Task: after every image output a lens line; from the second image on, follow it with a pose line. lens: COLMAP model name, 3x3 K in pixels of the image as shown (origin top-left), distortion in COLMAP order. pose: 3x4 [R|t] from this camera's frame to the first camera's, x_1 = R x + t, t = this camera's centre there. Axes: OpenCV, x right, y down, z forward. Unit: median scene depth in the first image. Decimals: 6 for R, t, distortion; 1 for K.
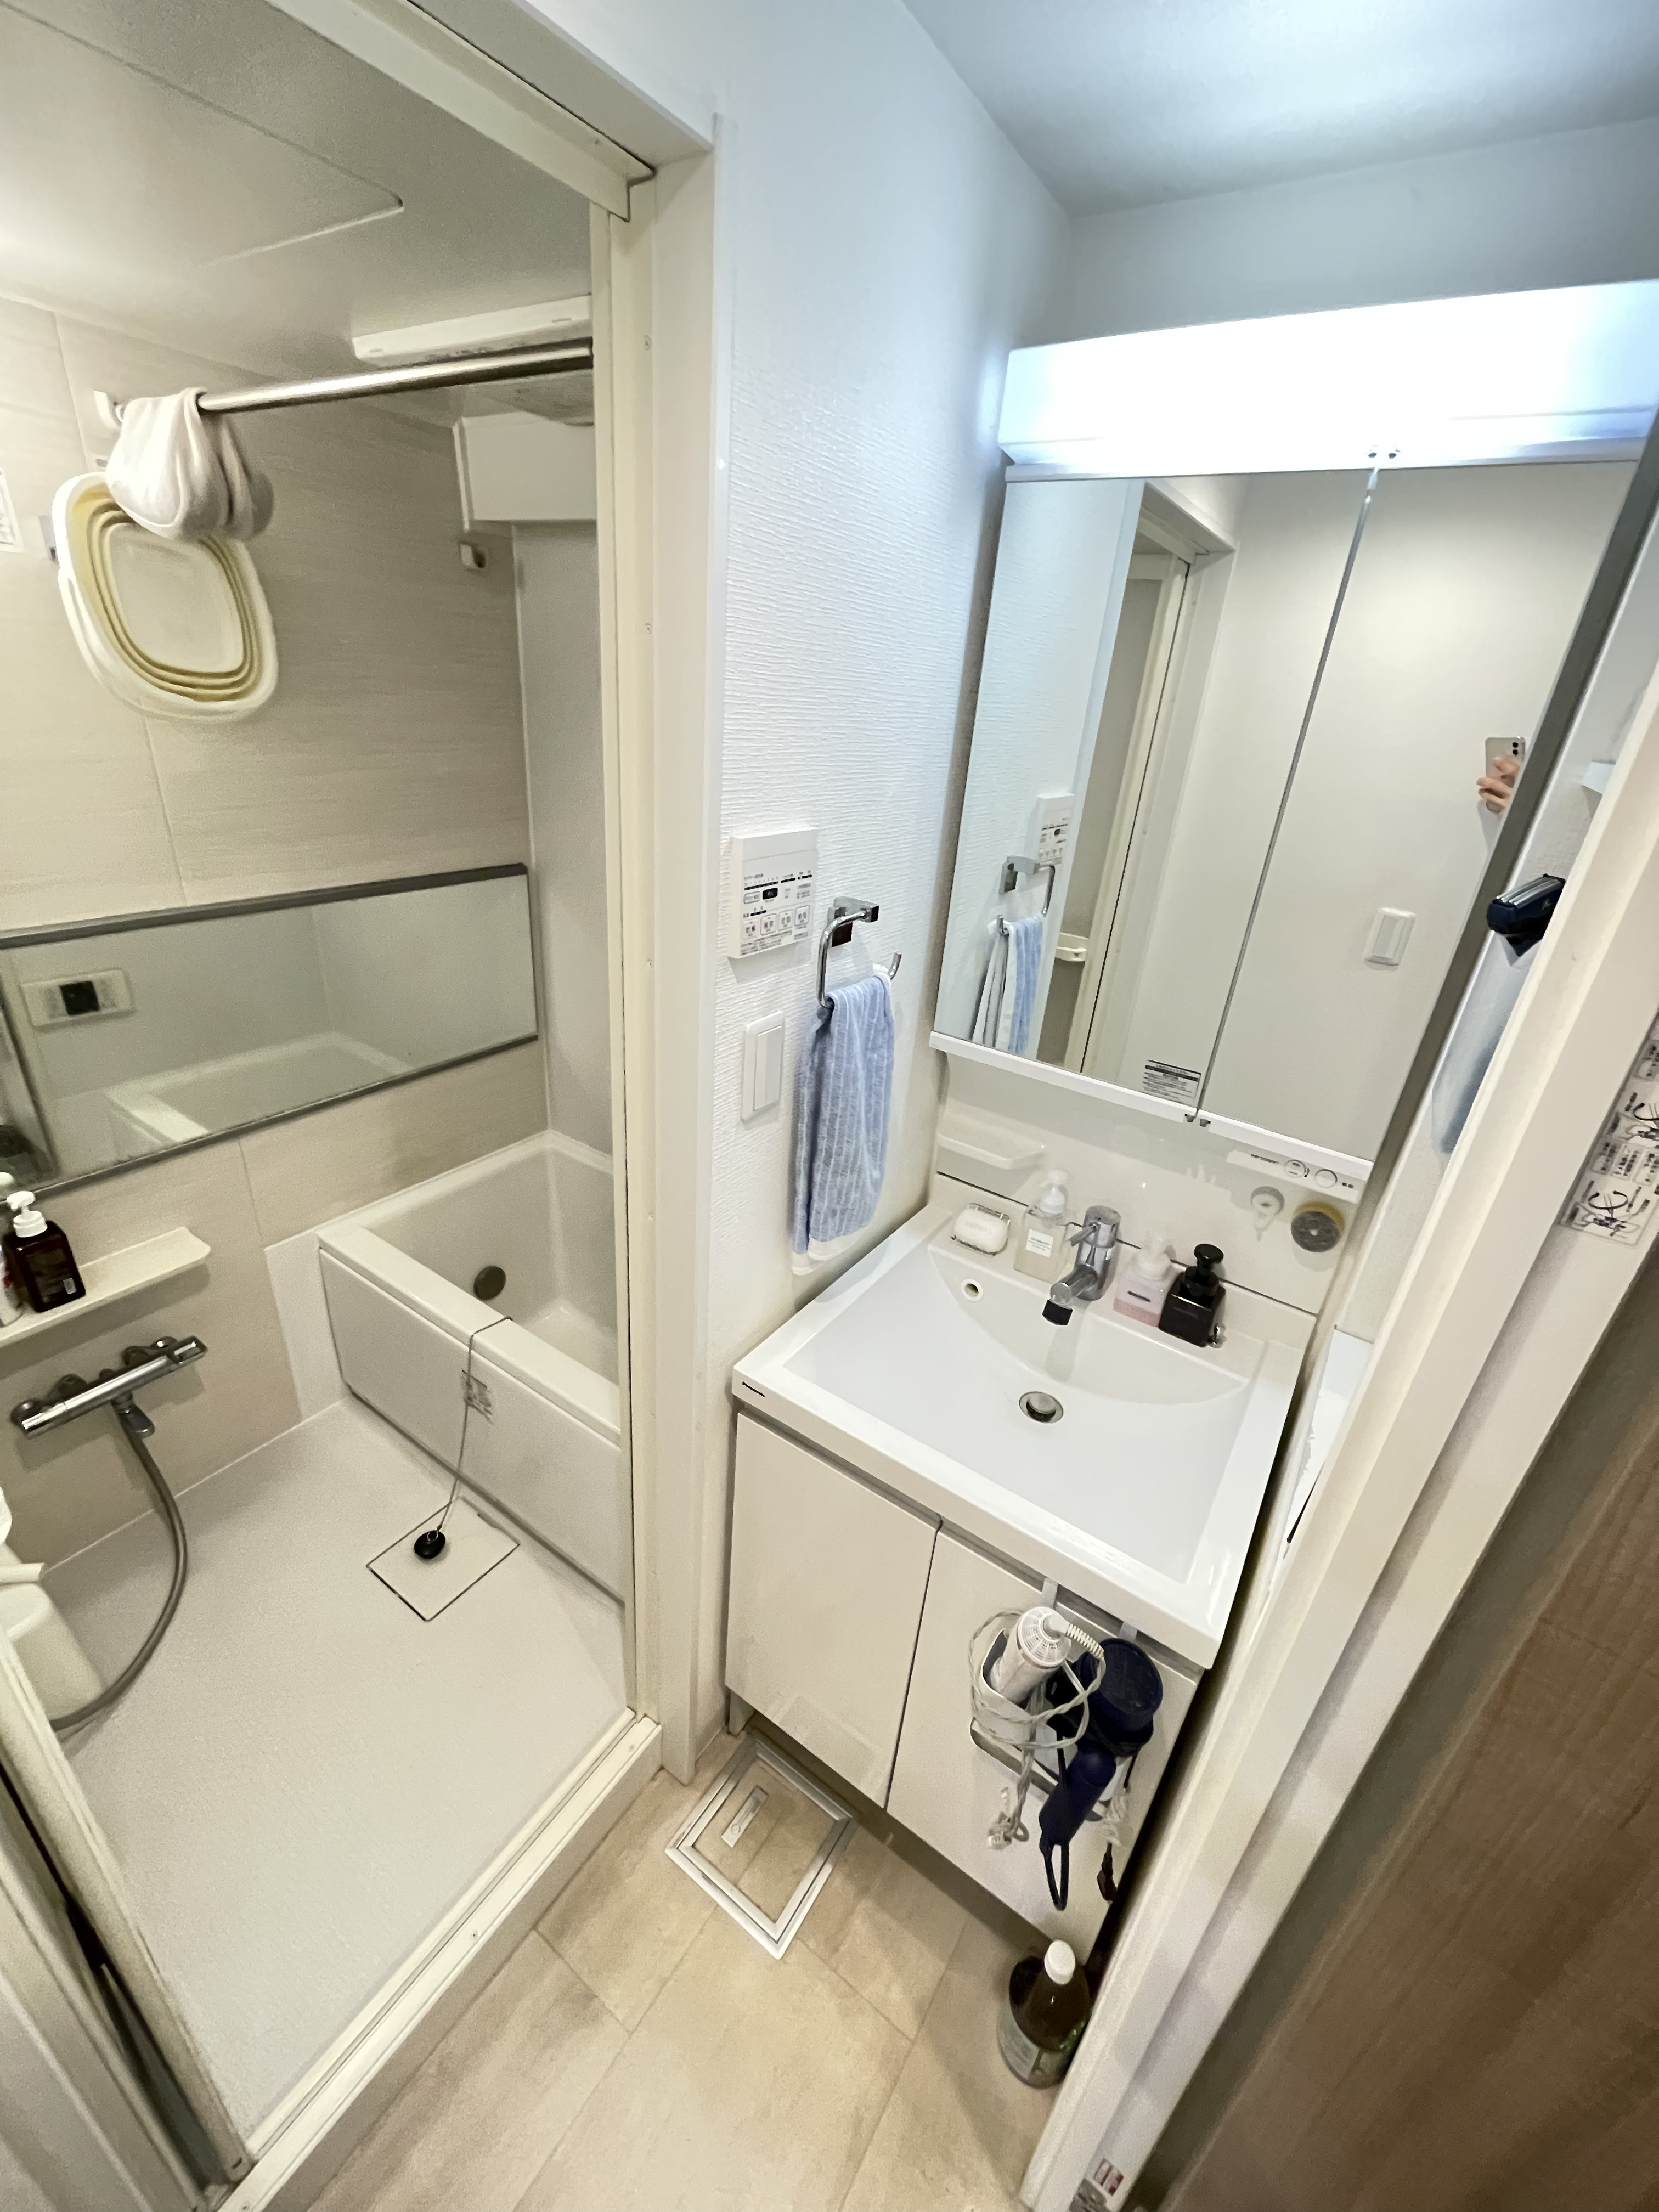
lens RADIAL K [[901.6, 0, 832.9], [0, 901.6, 1105.9], [0, 0, 1]] dist [-0.003801, 0.000752]
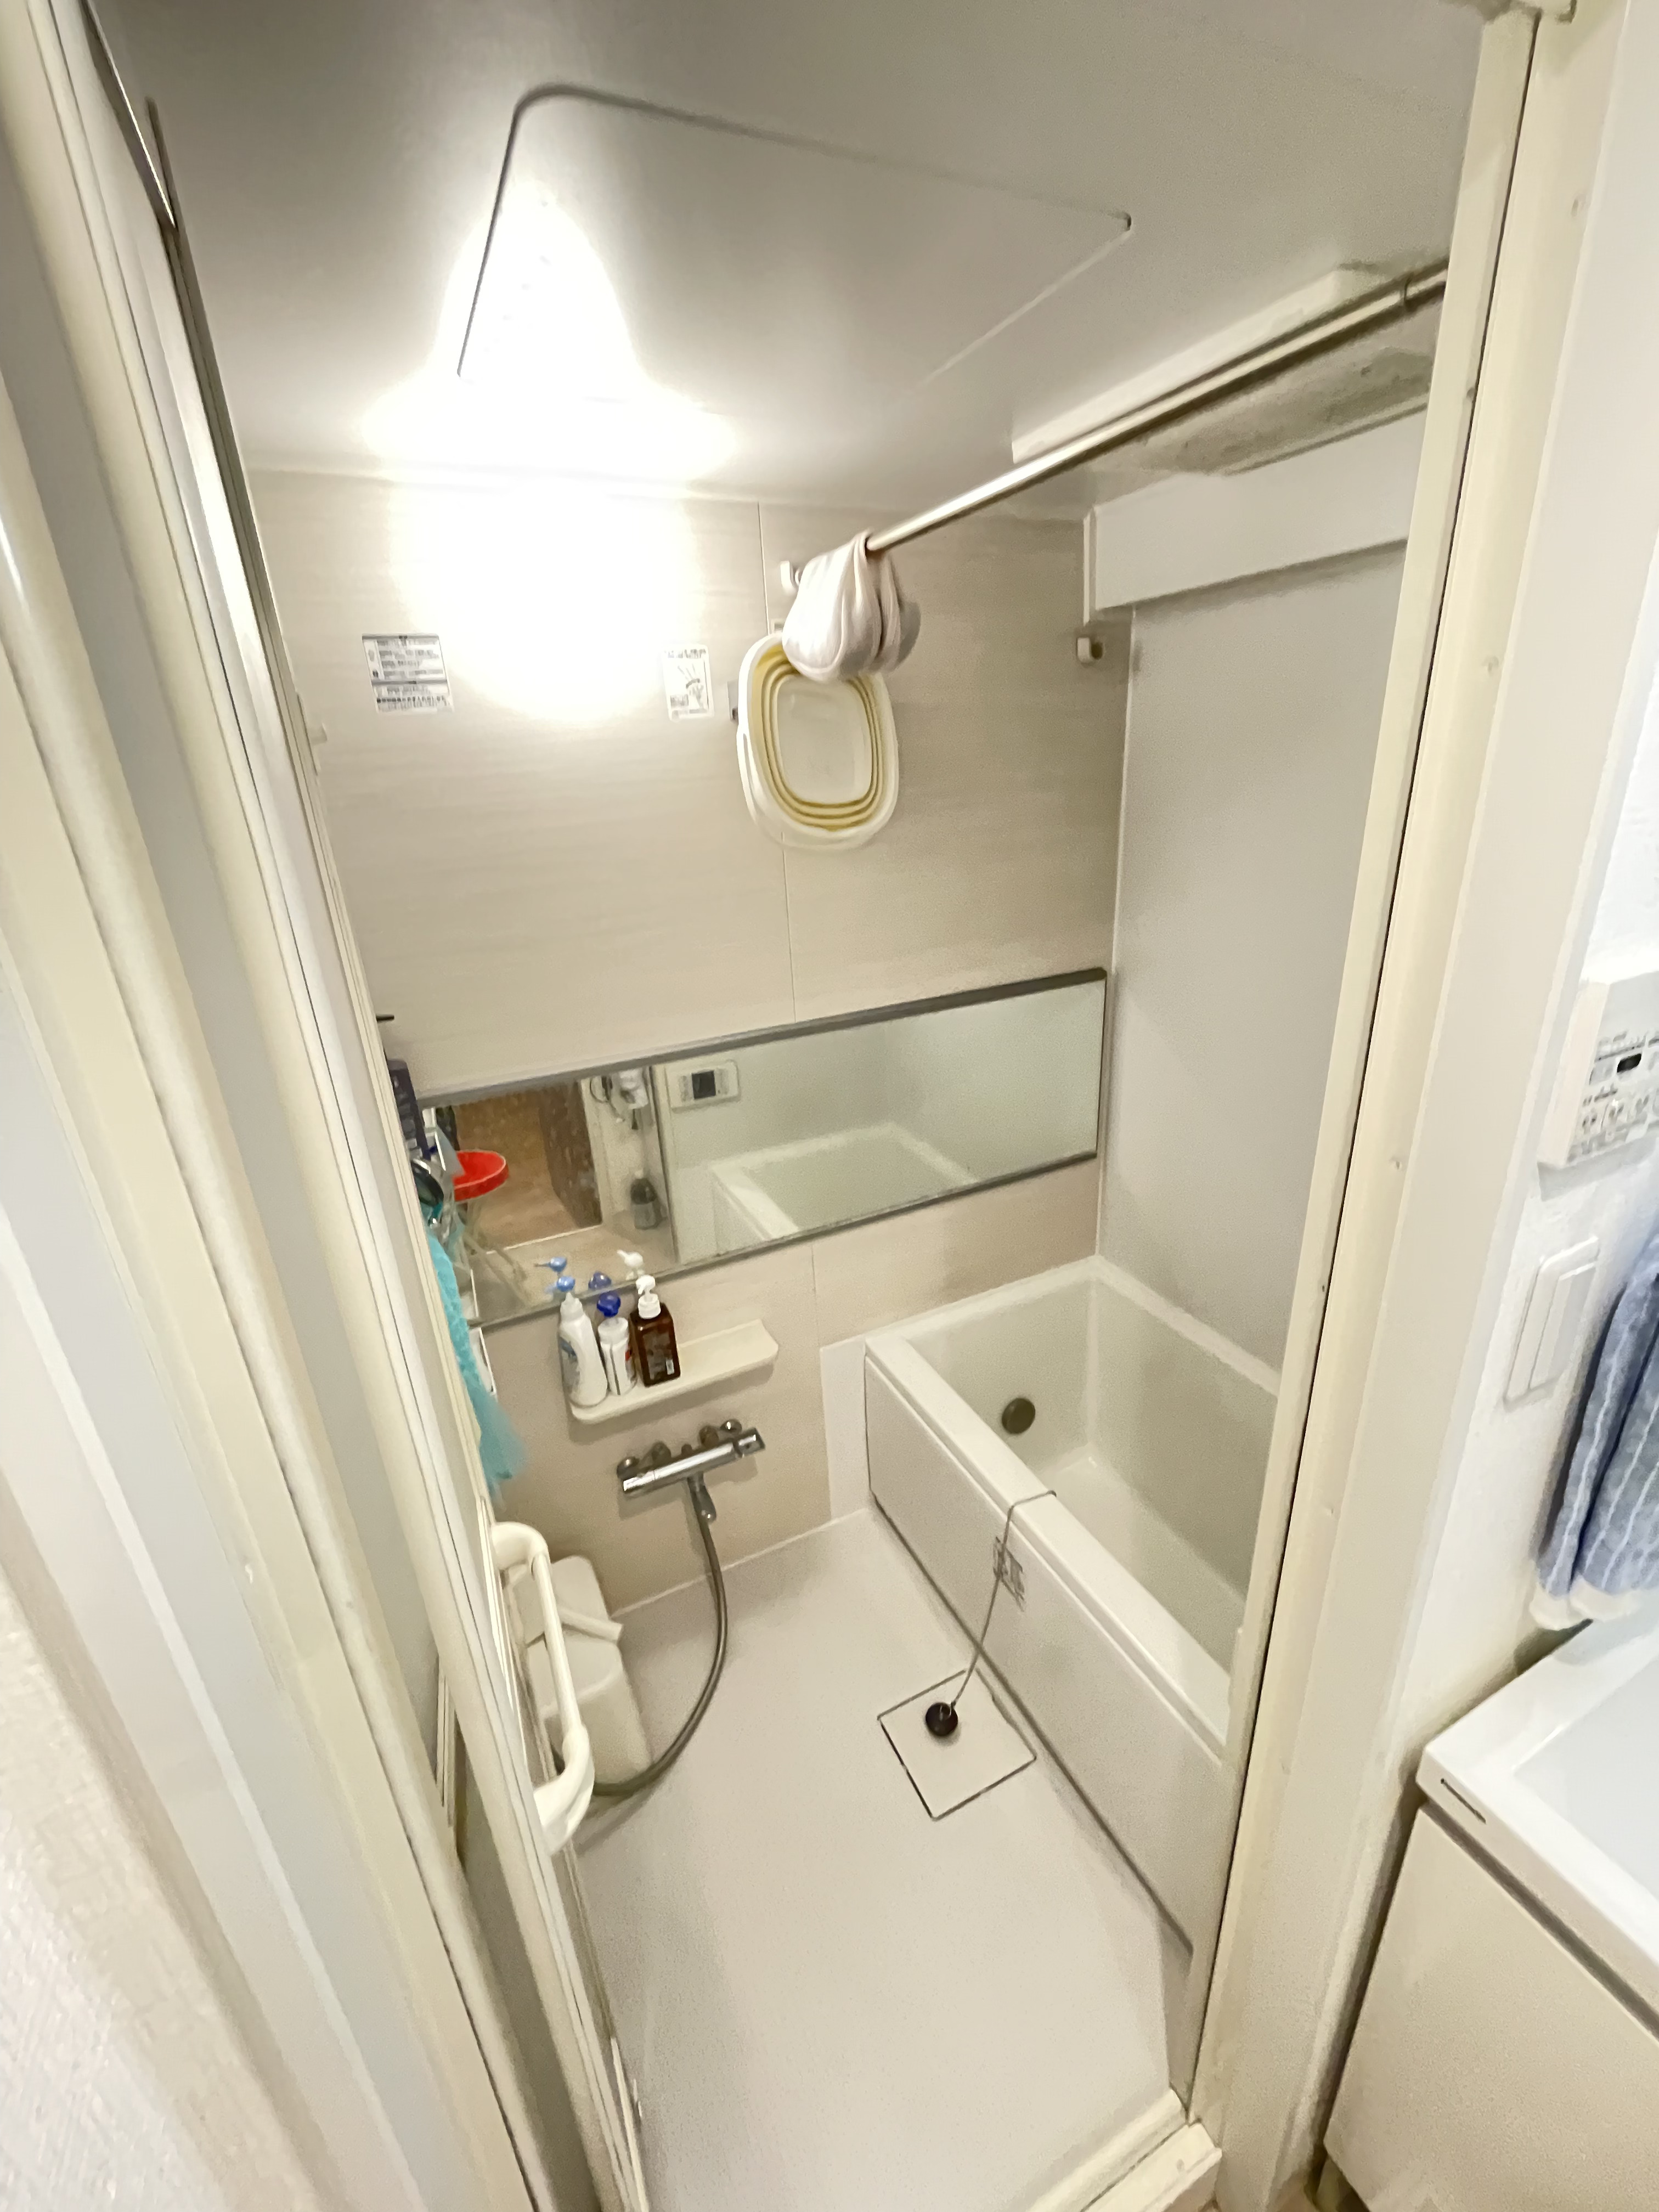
lens RADIAL K [[901.6, 0, 830.5], [0, 901.6, 1105.4], [0, 0, 1]] dist [-0.003801, 0.000752]
pose [[0.852360, 0.061700, -0.519303, -0.125483], [-0.103954, 0.993189, -0.052623, -0.071280], [0.512519, 0.098837, 0.852968, 0.126901]]
